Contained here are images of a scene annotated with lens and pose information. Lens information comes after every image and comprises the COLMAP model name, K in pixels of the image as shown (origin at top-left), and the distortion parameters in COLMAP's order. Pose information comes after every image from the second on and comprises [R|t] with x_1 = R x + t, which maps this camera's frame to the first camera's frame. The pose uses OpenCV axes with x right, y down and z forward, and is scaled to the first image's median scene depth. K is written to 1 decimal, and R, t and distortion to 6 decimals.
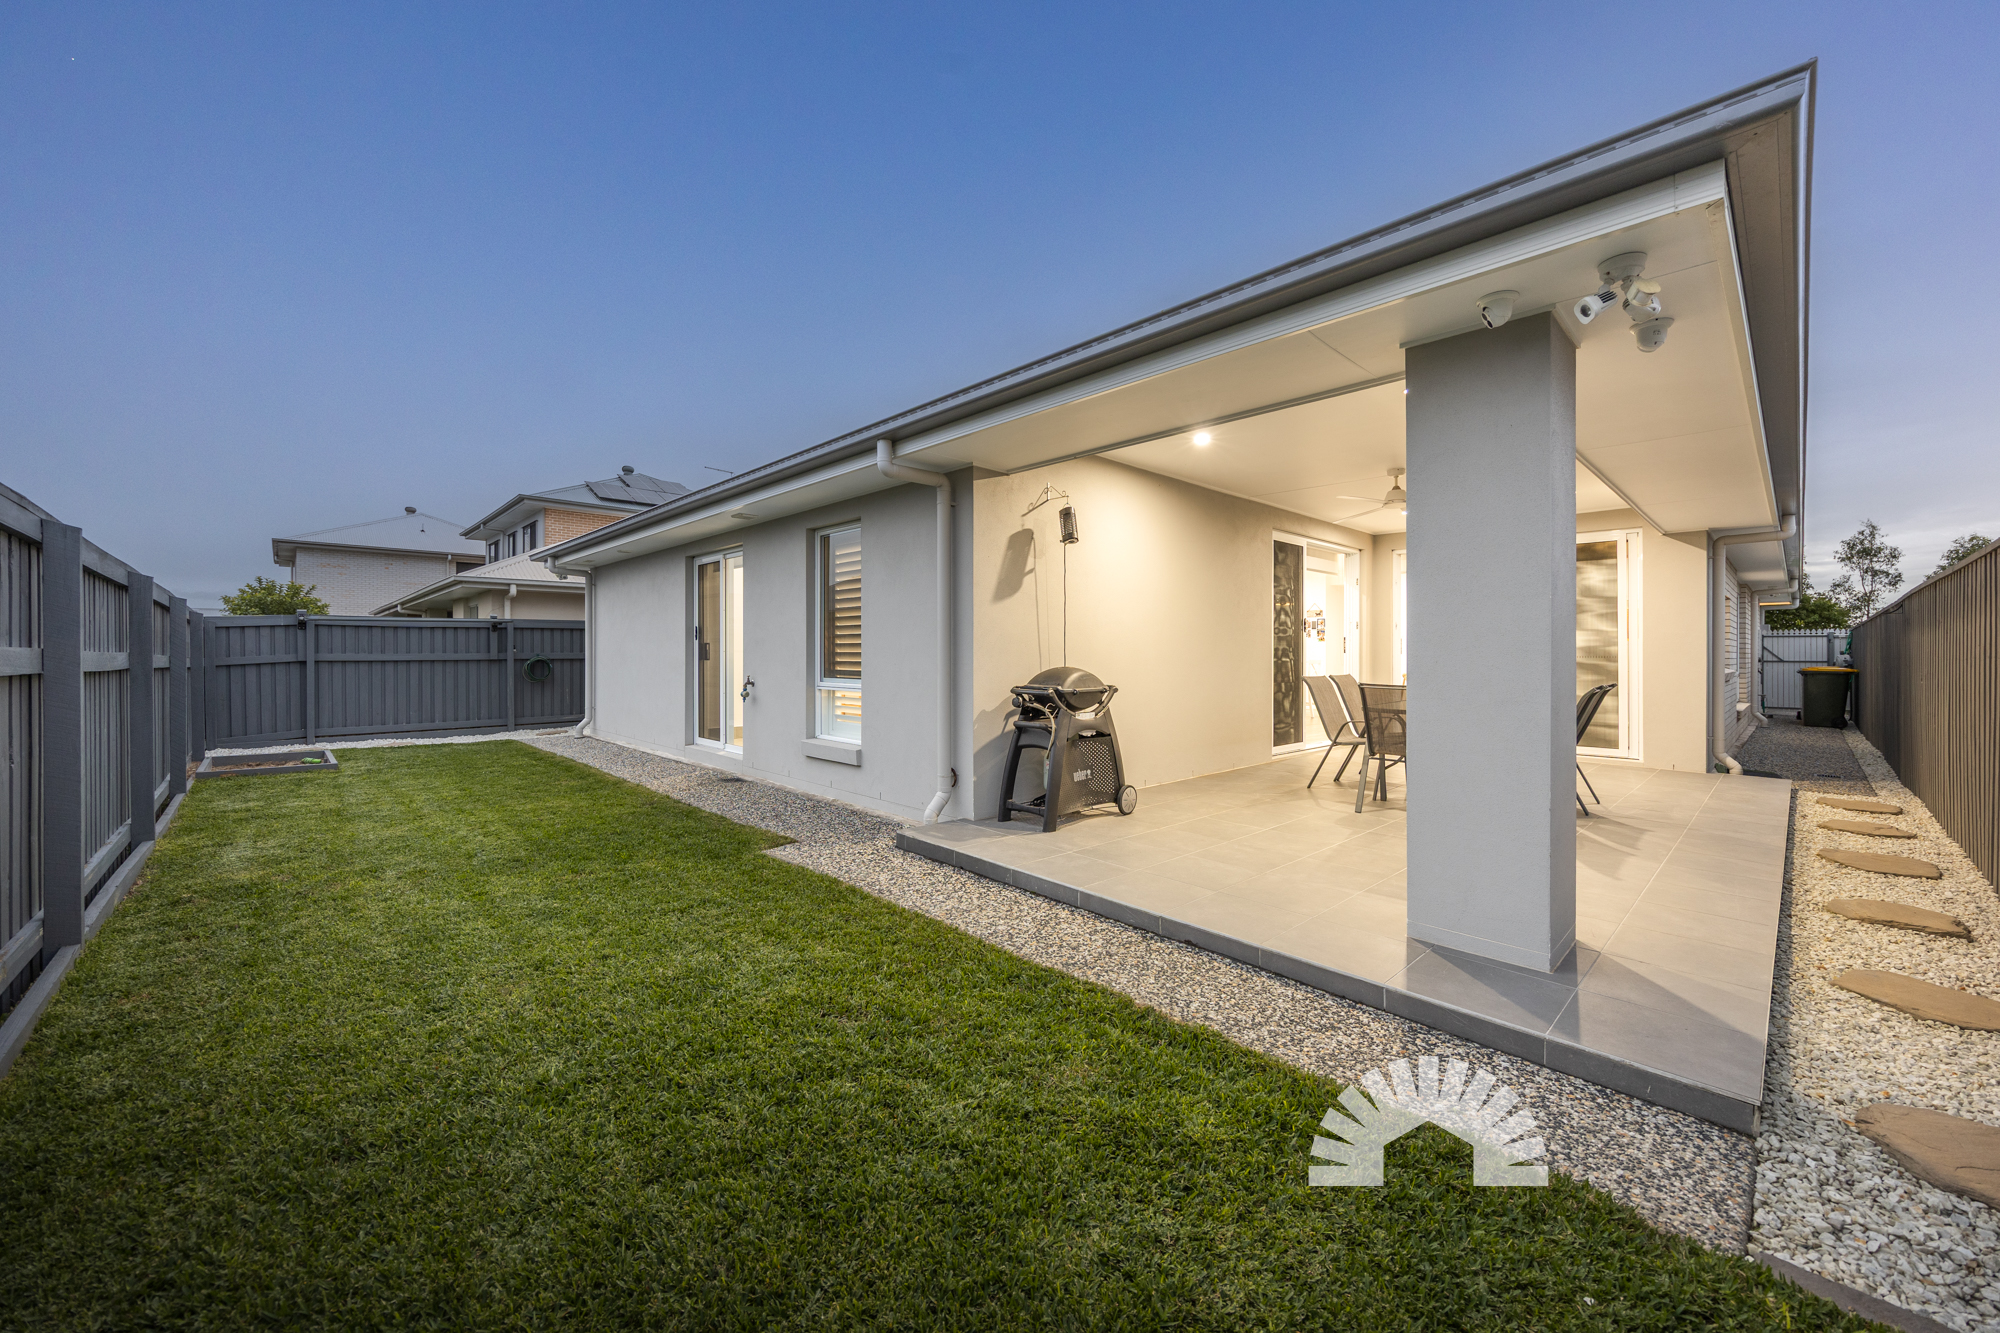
lens RADIAL K [[762.2, 0, 998.0], [0, 762.2, 658.1], [0, 0, 1]] dist [-0.000700, -0.000028]
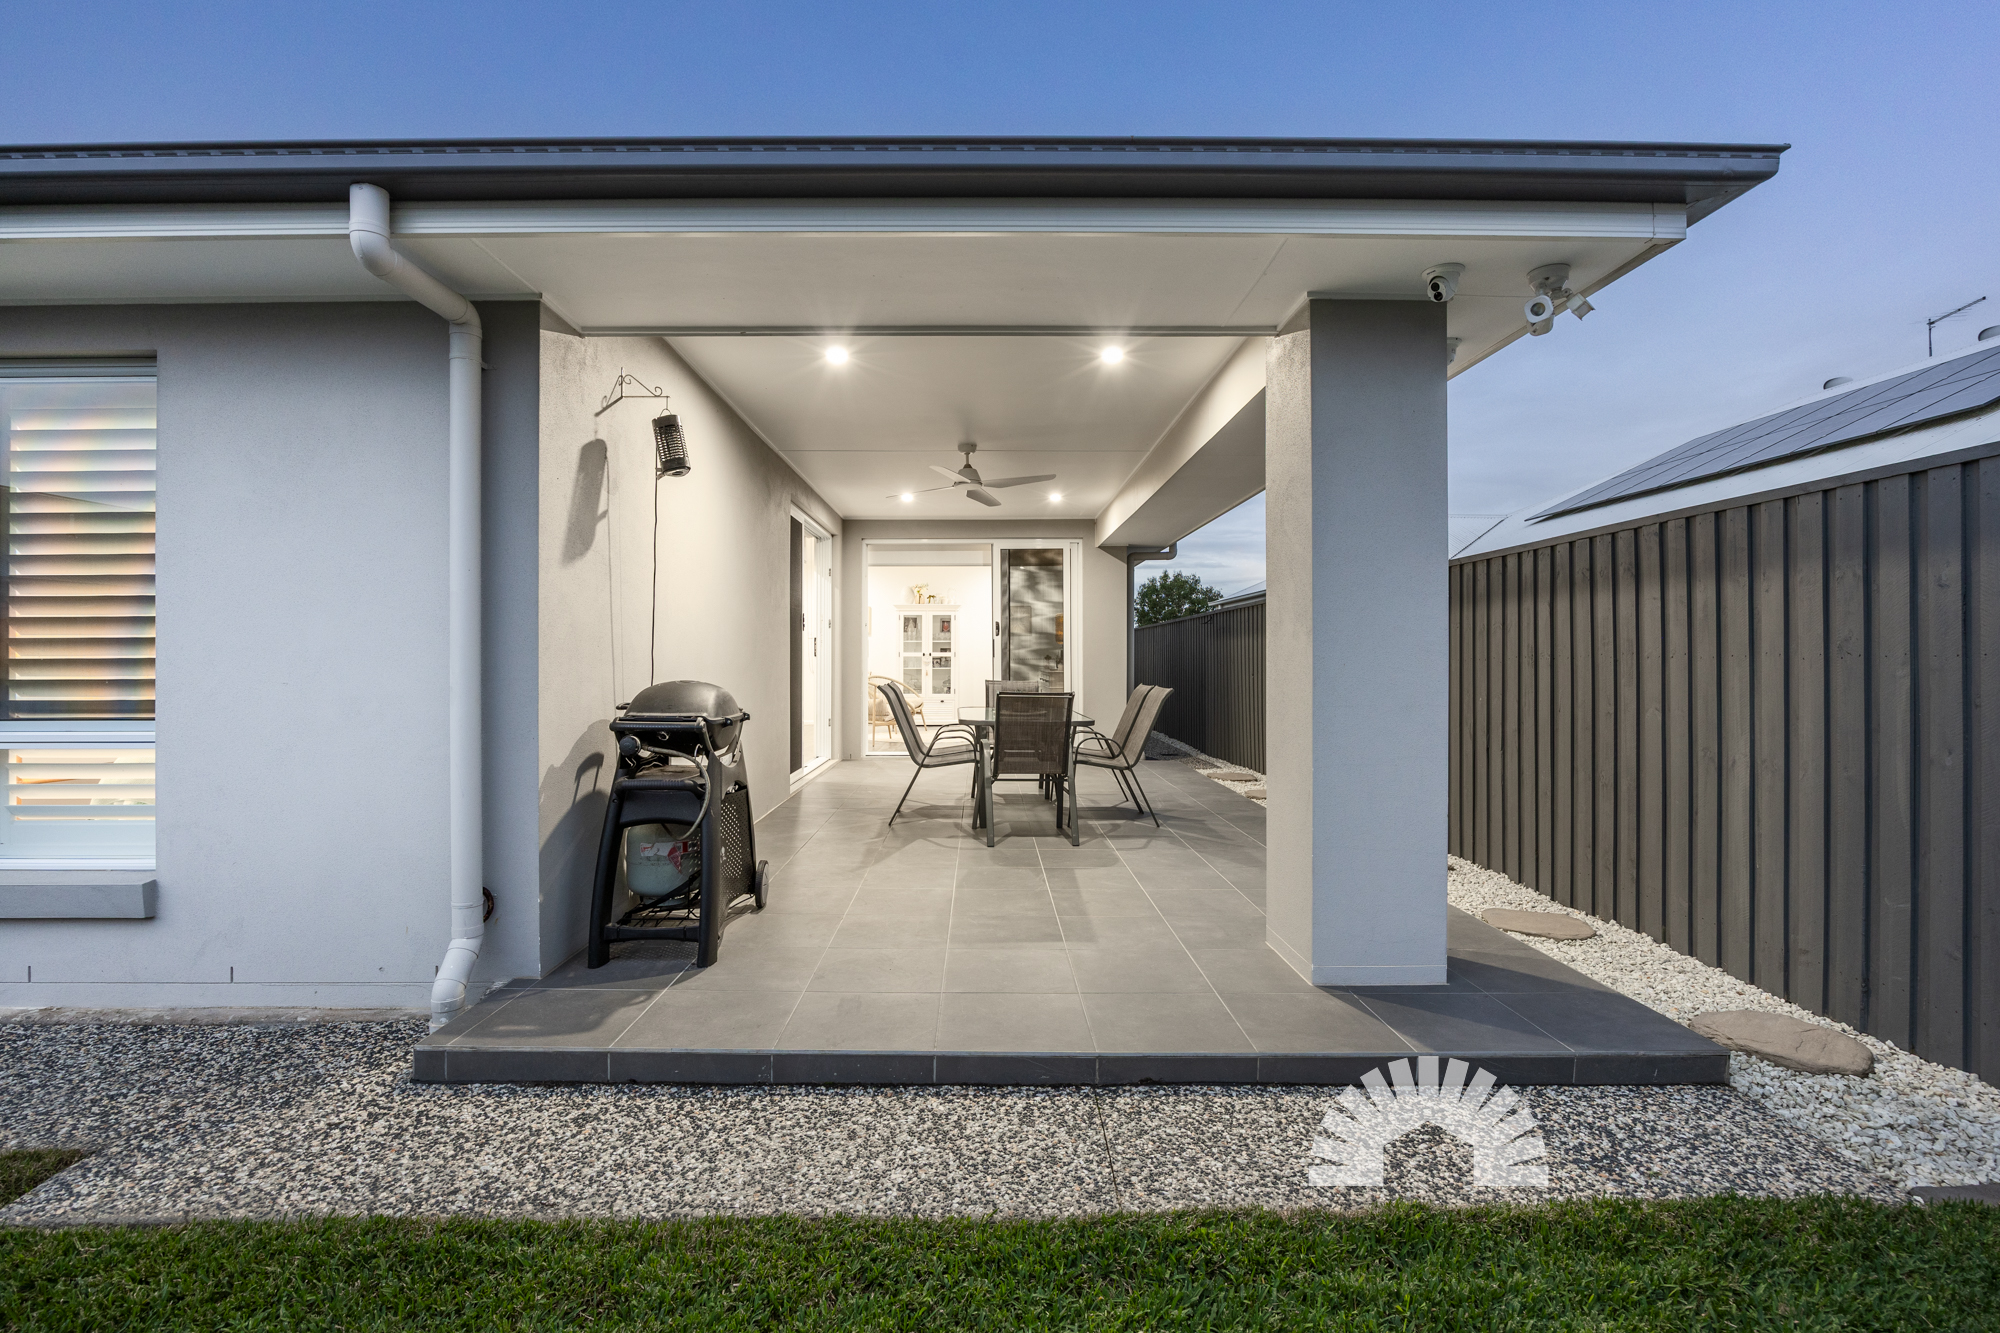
lens RADIAL K [[899.5, 0, 999.5], [0, 899.5, 659.0], [0, 0, 1]] dist [-0.015694, 0.000074]
pose [[0.676816, -0.007126, 0.736117, -0.311384], [0.010468, 0.999945, 0.000054, -0.003727], [-0.736078, 0.007669, 0.676854, 0.405682]]
